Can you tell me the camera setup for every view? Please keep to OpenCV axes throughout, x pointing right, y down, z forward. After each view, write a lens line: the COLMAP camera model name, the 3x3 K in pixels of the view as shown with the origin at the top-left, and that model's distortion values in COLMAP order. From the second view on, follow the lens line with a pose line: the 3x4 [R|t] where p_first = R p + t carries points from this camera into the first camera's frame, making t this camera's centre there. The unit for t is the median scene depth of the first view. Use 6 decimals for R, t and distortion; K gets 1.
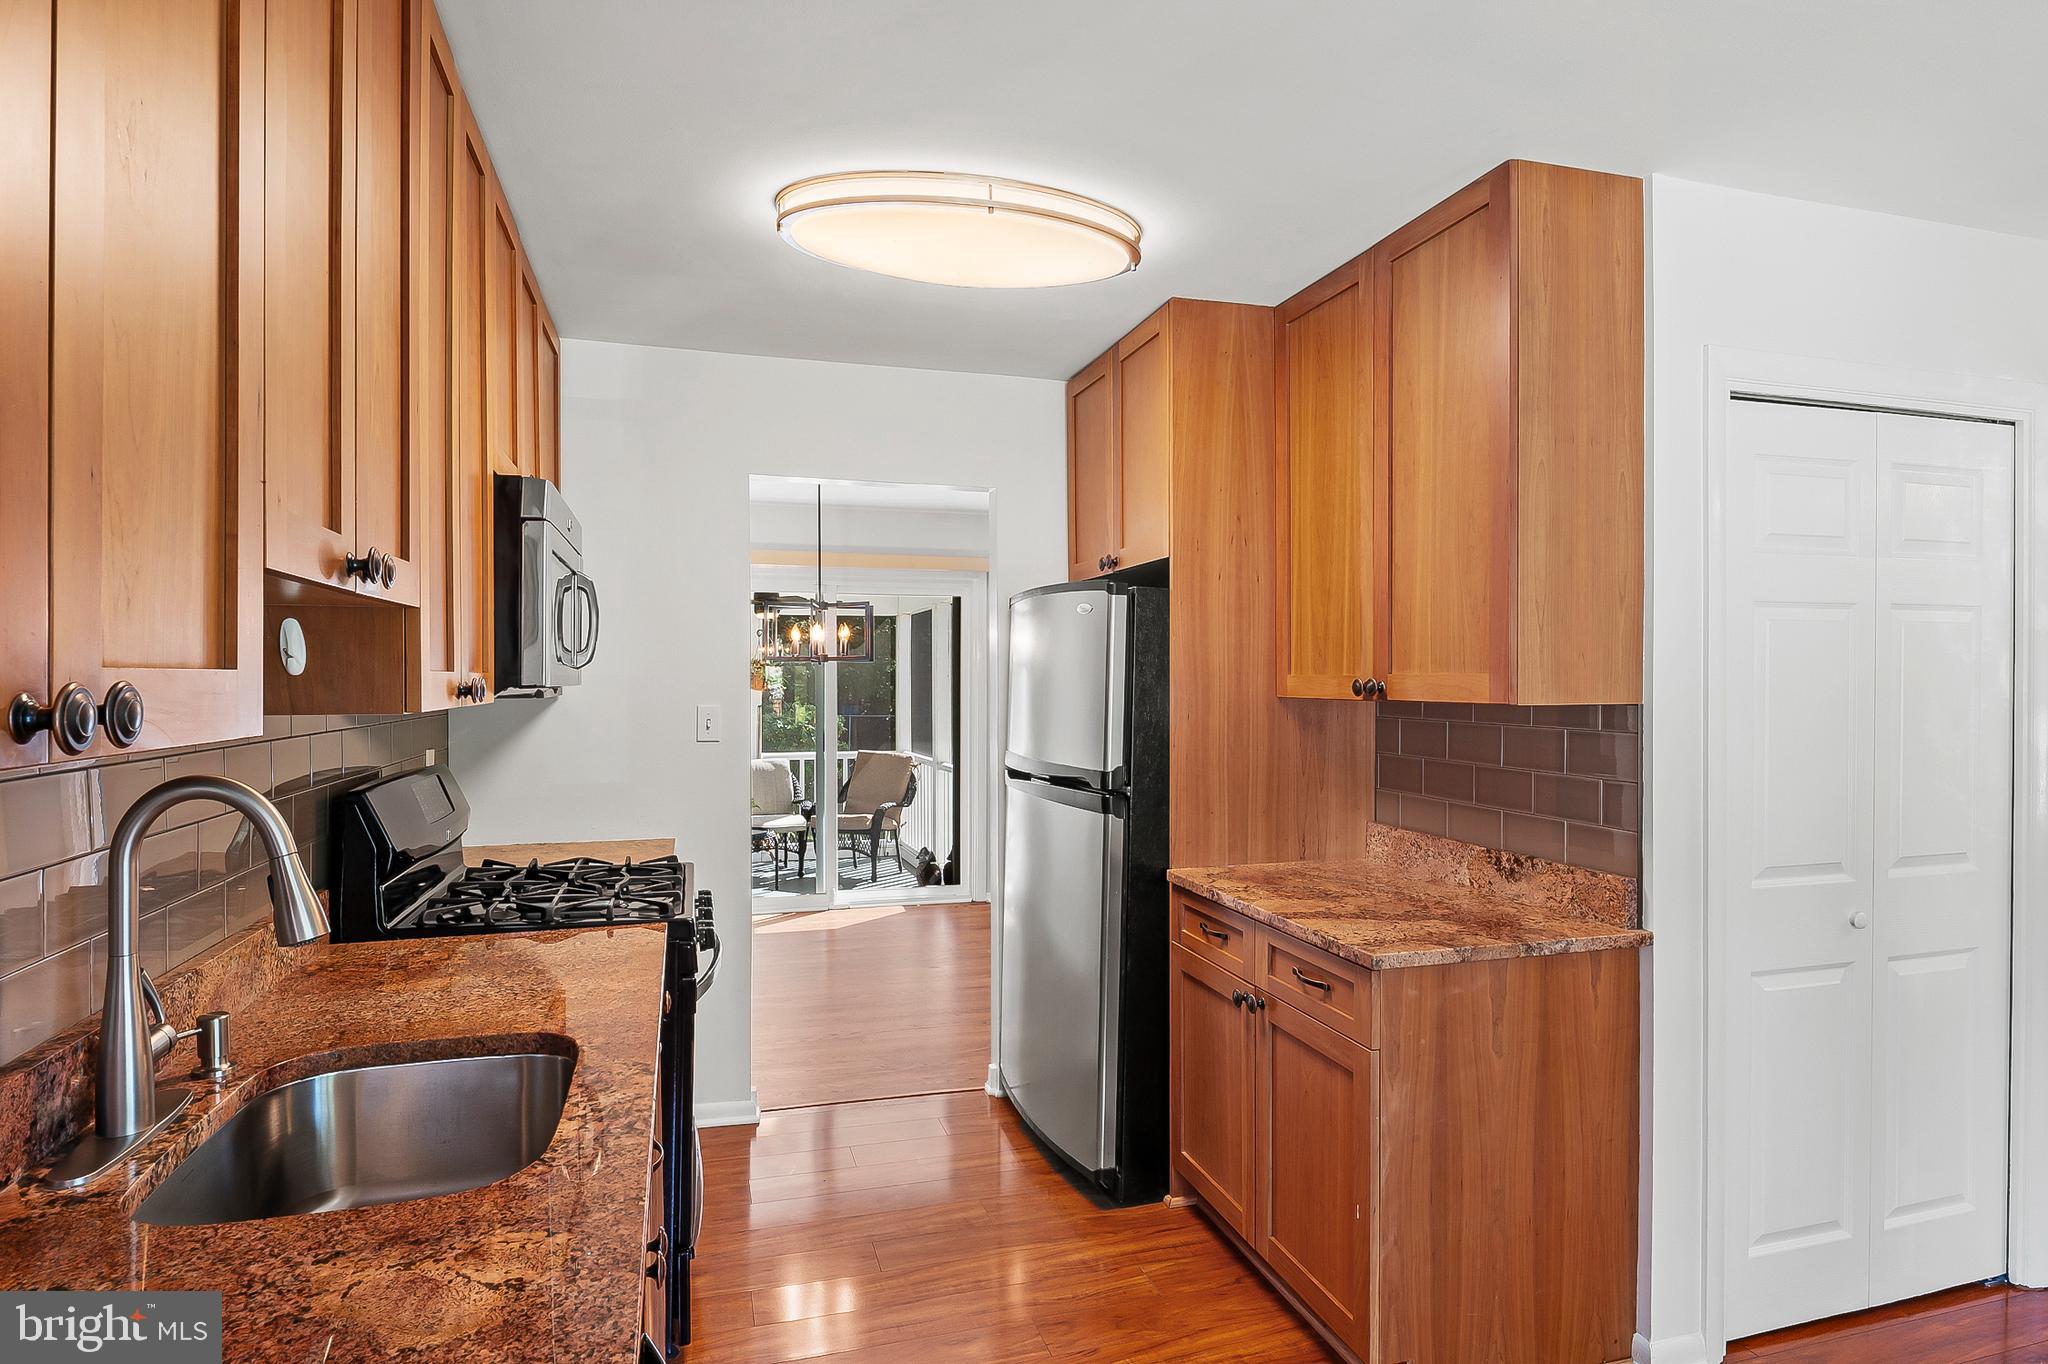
lens RADIAL K [[1113.1, 0, 1020.0], [0, 1113.1, 690.2], [0, 0, 1]] dist [-0.001326, -0.007285]
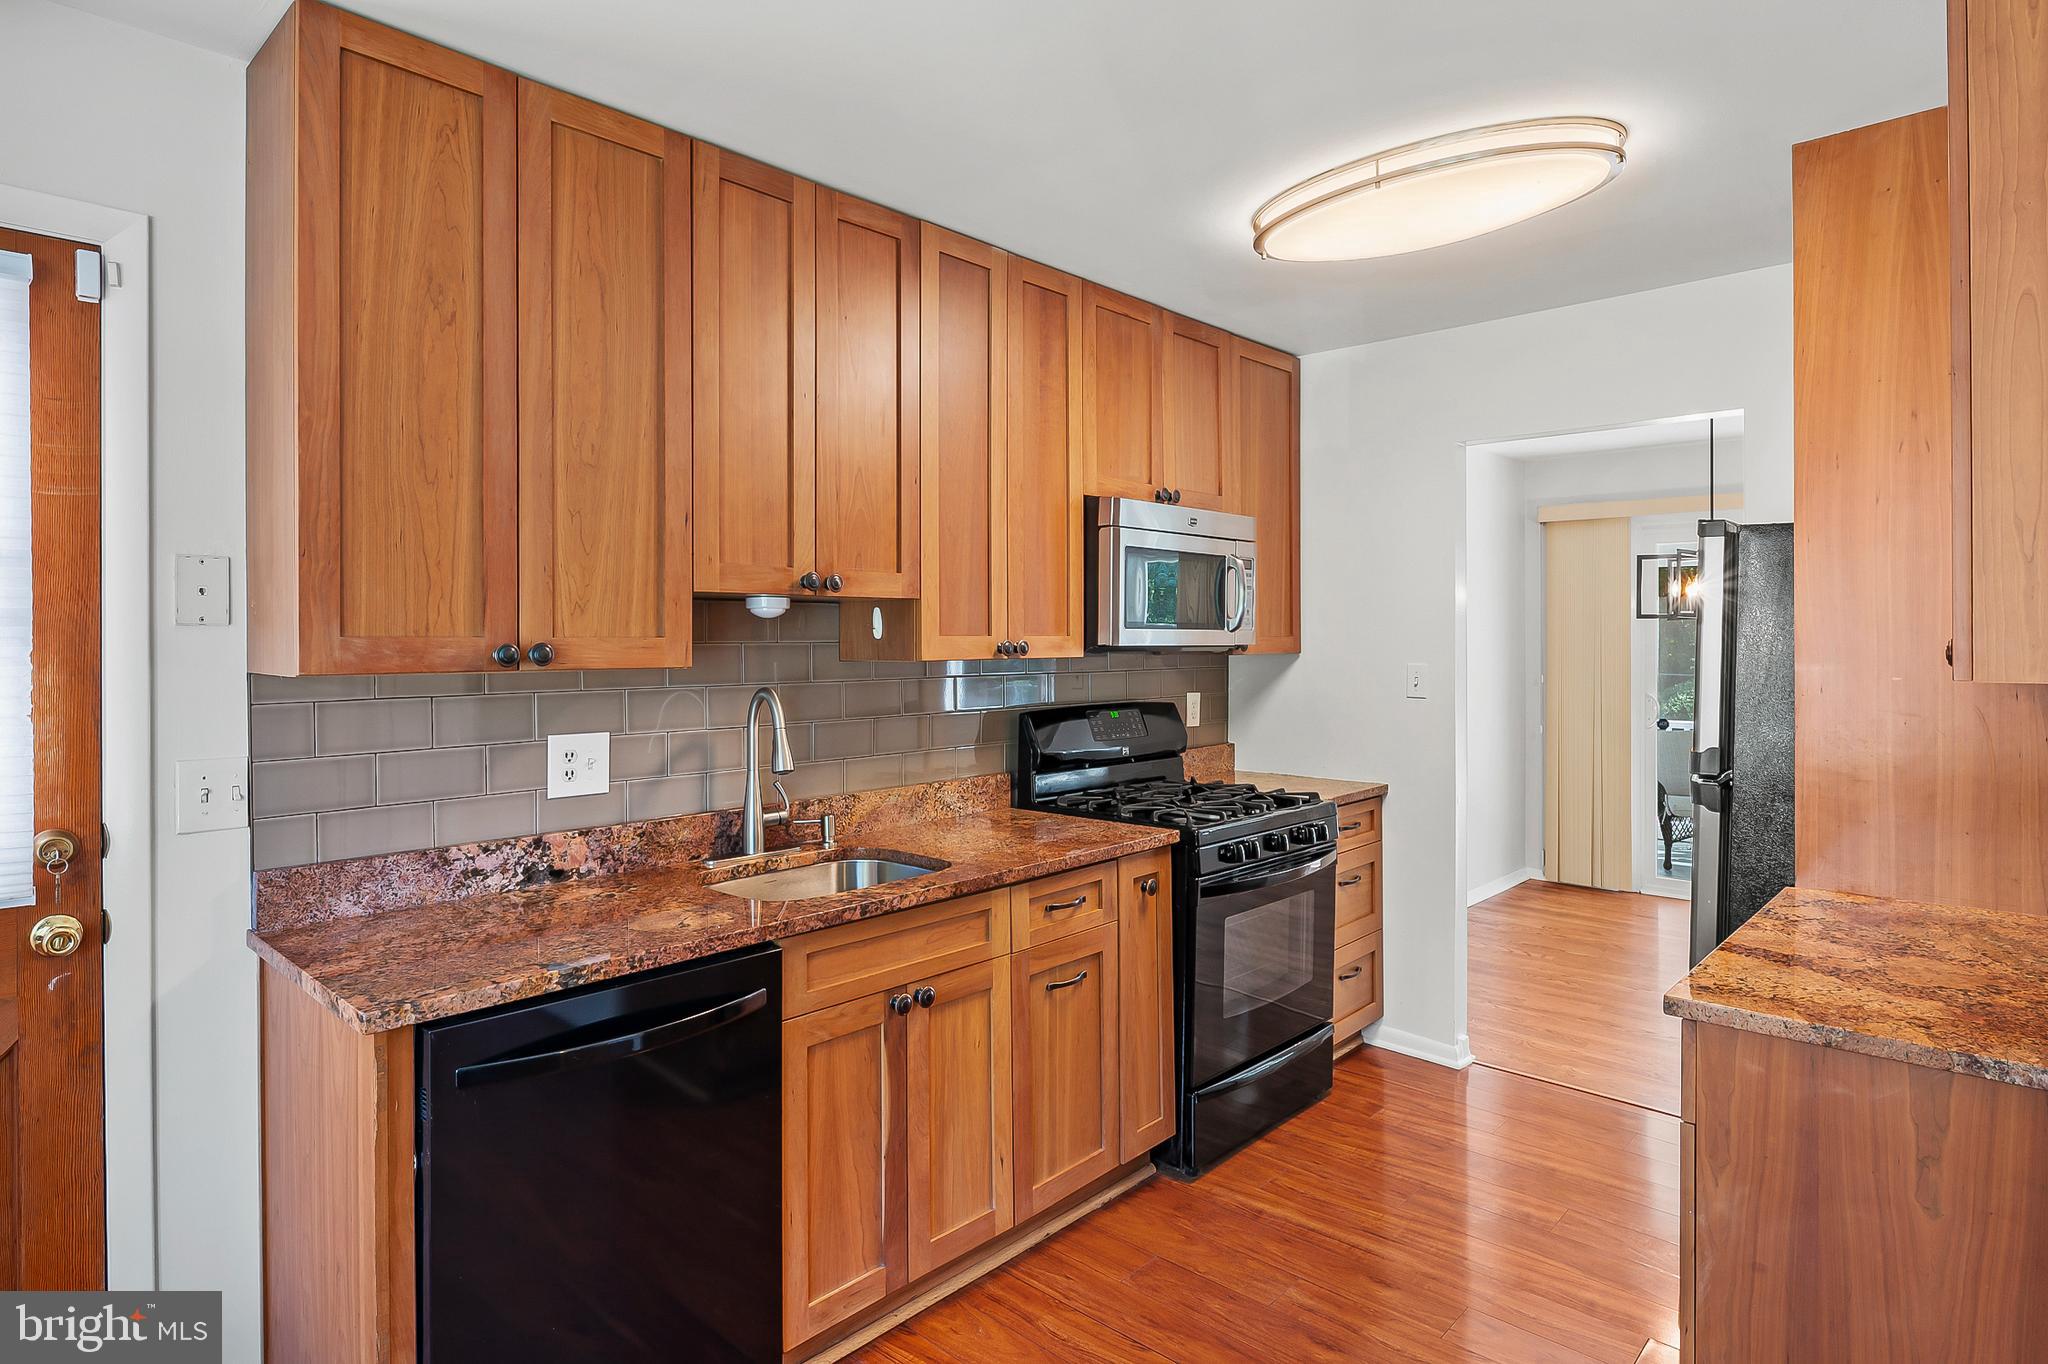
lens RADIAL K [[1113.1, 0, 1018.0], [0, 1113.1, 642.8], [0, 0, 1]] dist [-0.001326, -0.007285]
pose [[0.501346, 0.002773, -0.865242, 0.524867], [-0.007178, 0.999974, -0.000954, -0.003338], [0.865217, 0.006690, 0.501353, 0.147959]]
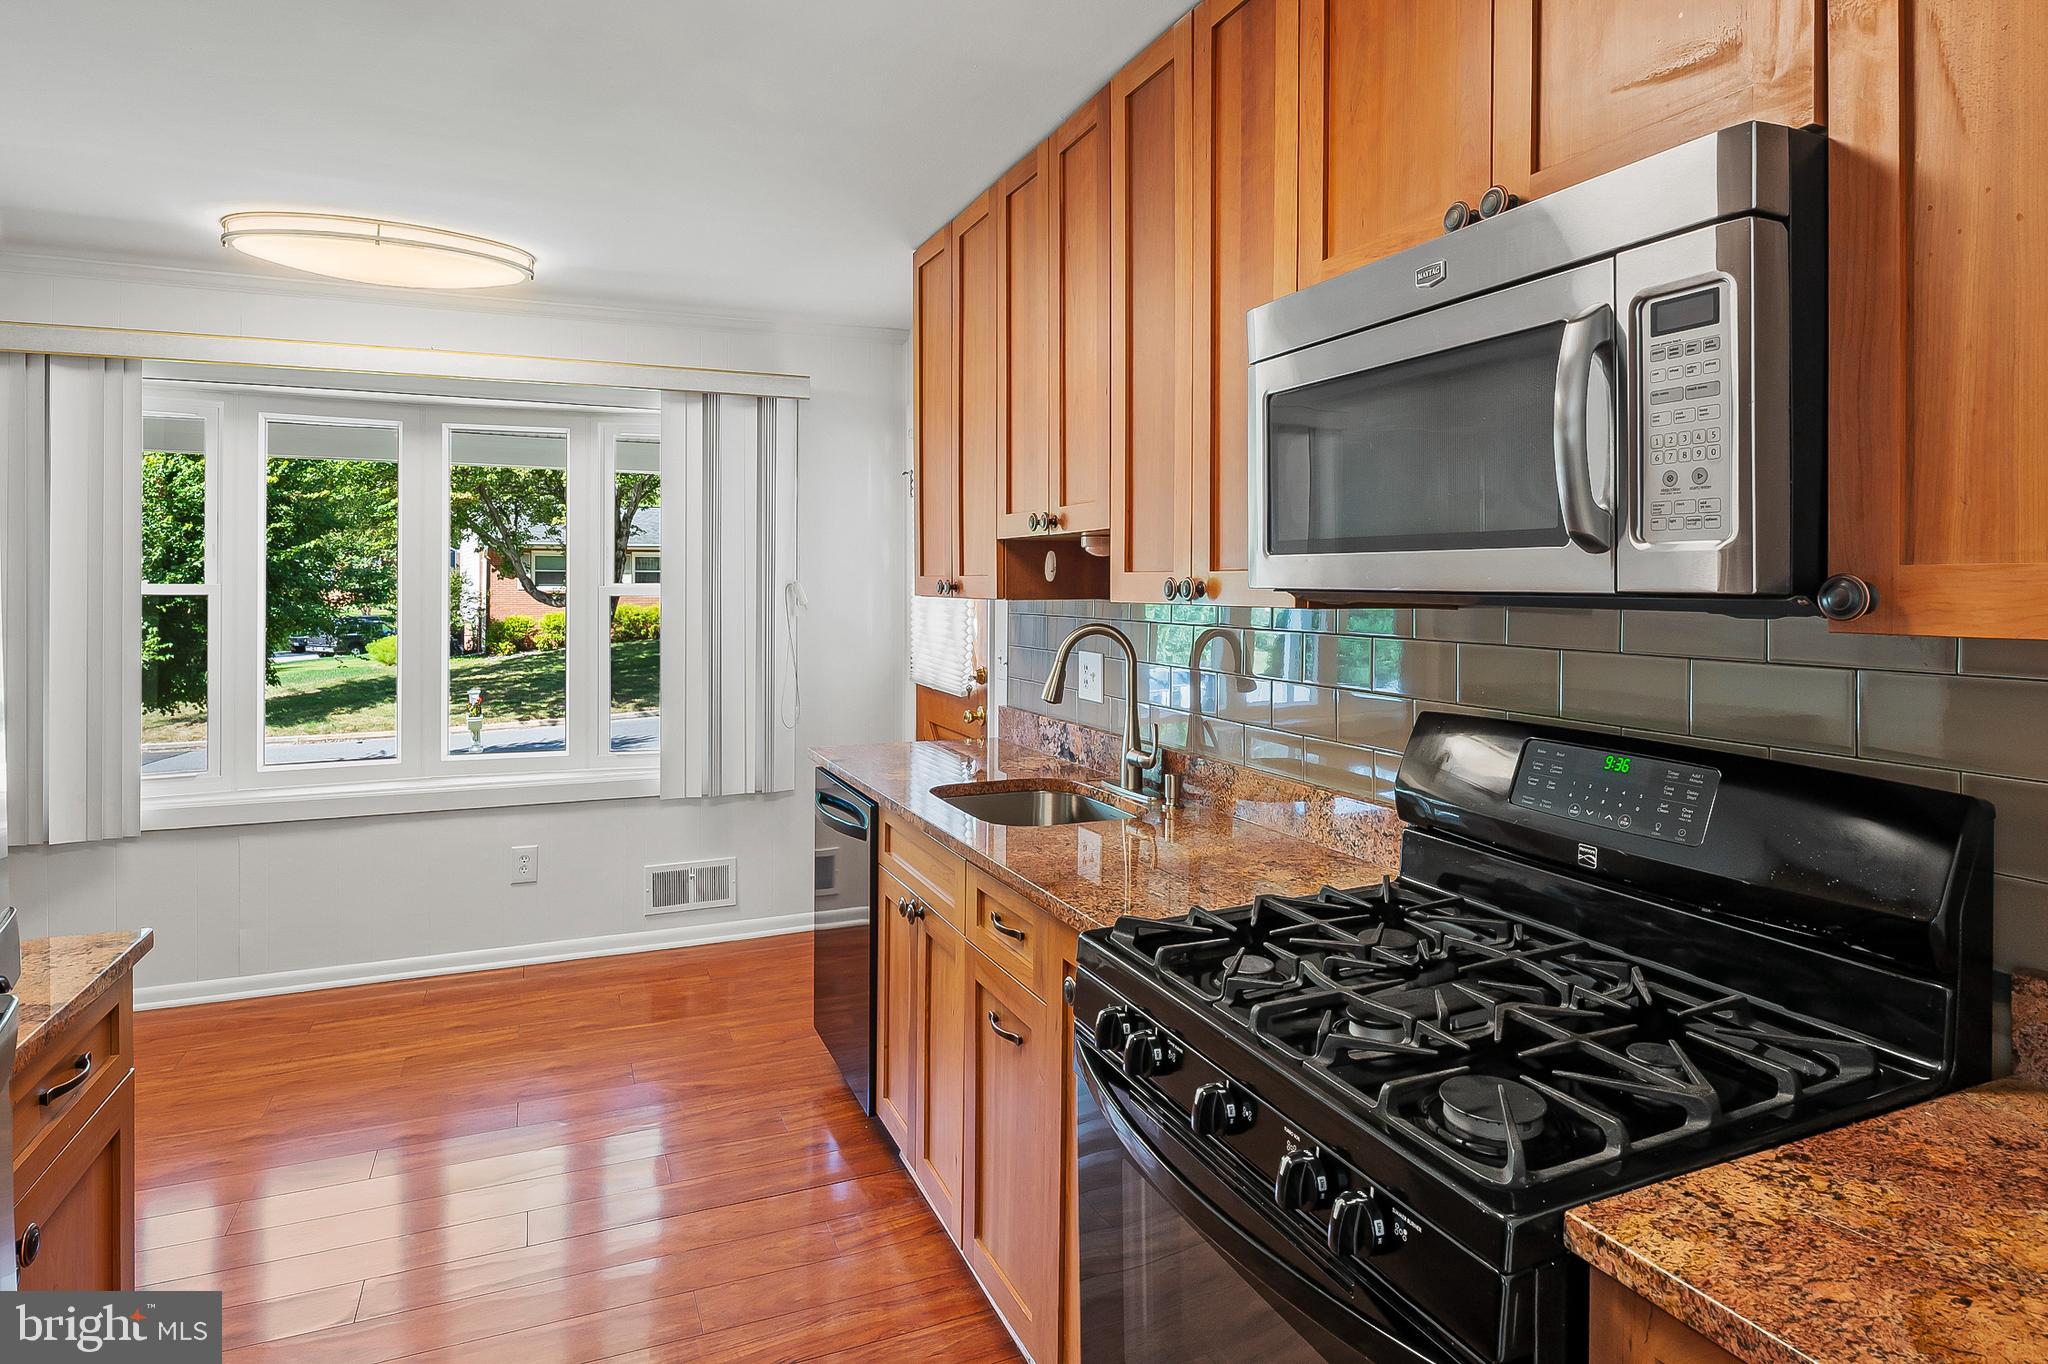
lens RADIAL K [[1113.1, 0, 1025.3], [0, 1113.1, 581.0], [0, 0, 1]] dist [-0.001326, -0.007285]
pose [[-0.992762, -0.000962, -0.120093, -0.138218], [-0.002077, 0.999956, 0.009165, -0.010213], [0.120079, 0.009348, -0.992720, 1.259363]]
